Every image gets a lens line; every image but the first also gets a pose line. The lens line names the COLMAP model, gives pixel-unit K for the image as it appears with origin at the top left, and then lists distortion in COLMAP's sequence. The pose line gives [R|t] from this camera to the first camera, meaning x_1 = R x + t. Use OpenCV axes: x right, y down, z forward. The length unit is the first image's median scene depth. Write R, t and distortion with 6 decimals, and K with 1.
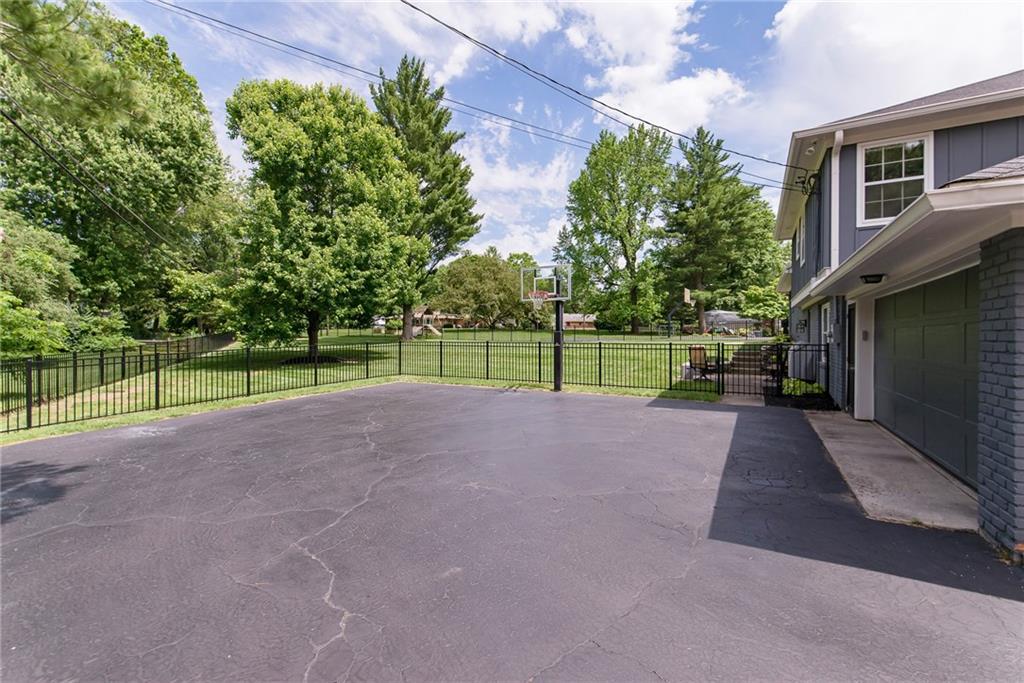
lens RADIAL K [[441.0, 0, 528.1], [0, 441.0, 339.8], [0, 0, 1]] dist [0.001489, -0.000451]
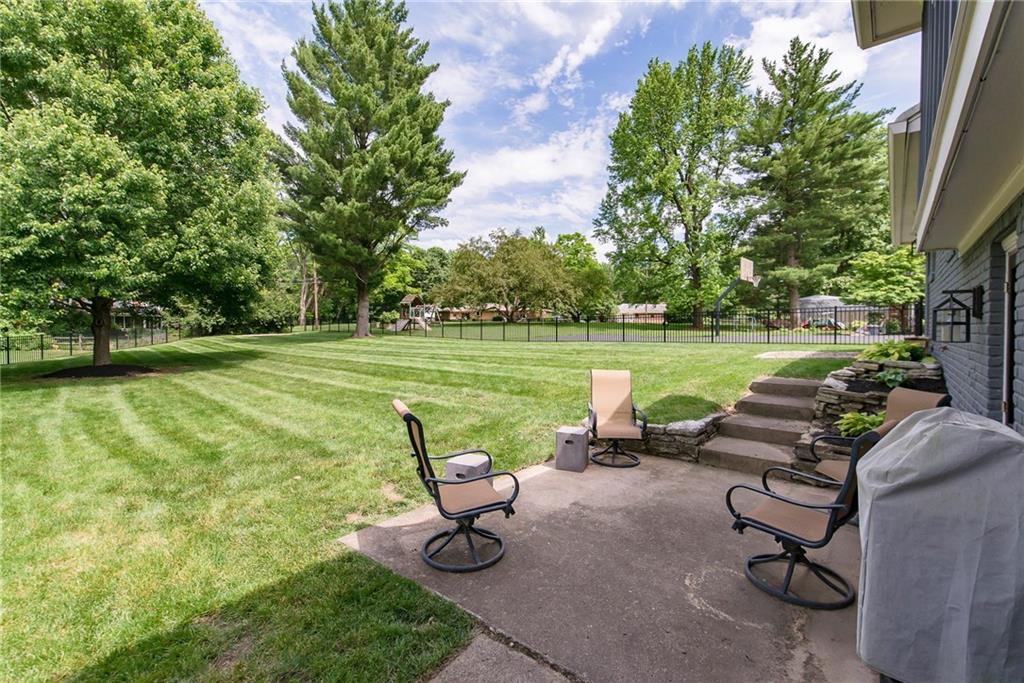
lens RADIAL K [[441.0, 0, 528.1], [0, 441.0, 339.8], [0, 0, 1]] dist [0.001489, -0.000451]
pose [[0.976523, 0.005884, -0.215333, 0.126837], [-0.002030, 0.999834, 0.018110, -0.006800], [0.215404, -0.017248, 0.976373, 0.206936]]
